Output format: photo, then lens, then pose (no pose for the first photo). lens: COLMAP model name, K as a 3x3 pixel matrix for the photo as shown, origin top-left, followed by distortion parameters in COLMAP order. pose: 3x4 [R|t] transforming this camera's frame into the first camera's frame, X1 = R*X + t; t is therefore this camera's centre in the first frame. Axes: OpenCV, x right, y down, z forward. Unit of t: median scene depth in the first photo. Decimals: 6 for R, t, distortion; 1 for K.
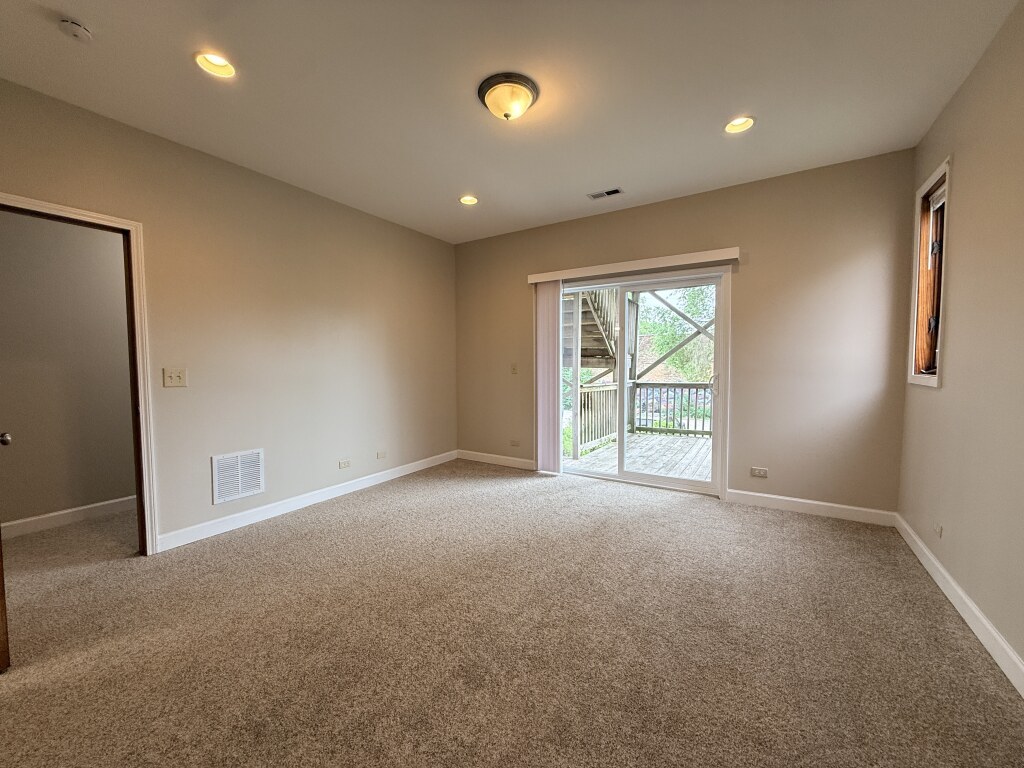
lens RADIAL K [[407.4, 0, 510.6], [0, 407.4, 383.1], [0, 0, 1]] dist [0.001710, -0.000588]
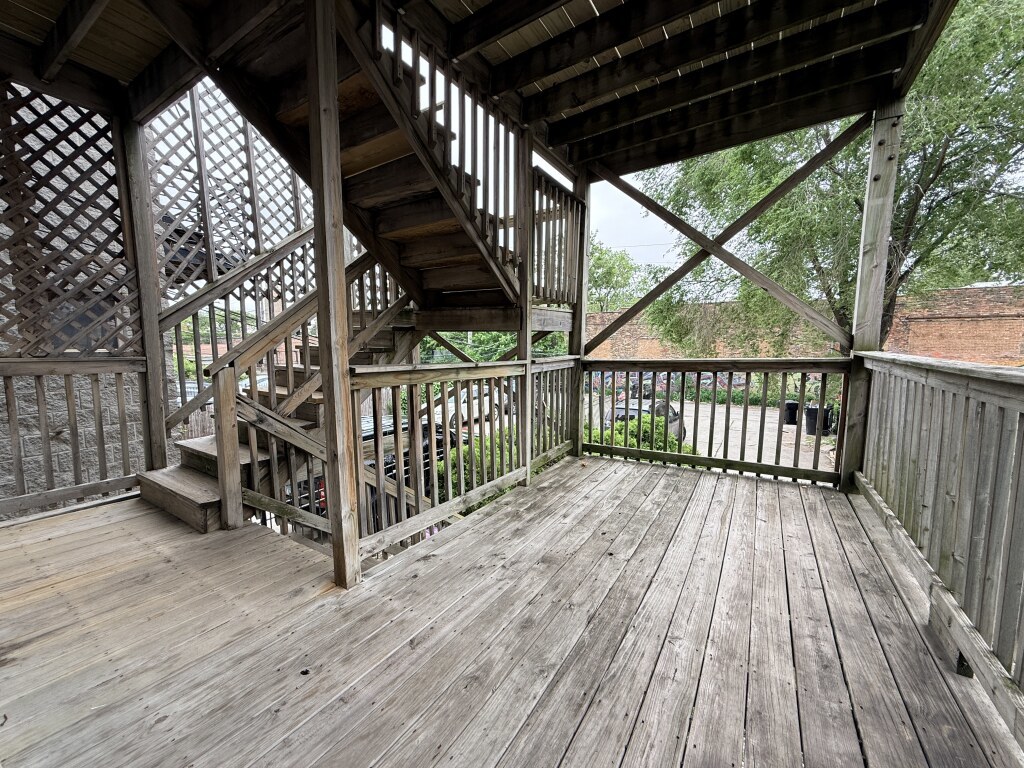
lens RADIAL K [[407.4, 0, 512.5], [0, 407.4, 388.6], [0, 0, 1]] dist [0.001710, -0.000588]
pose [[0.999966, -0.008173, 0.000494, 0.220486], [0.008129, 0.998173, 0.059868, 0.003332], [-0.000983, -0.059862, 0.998206, 0.483454]]
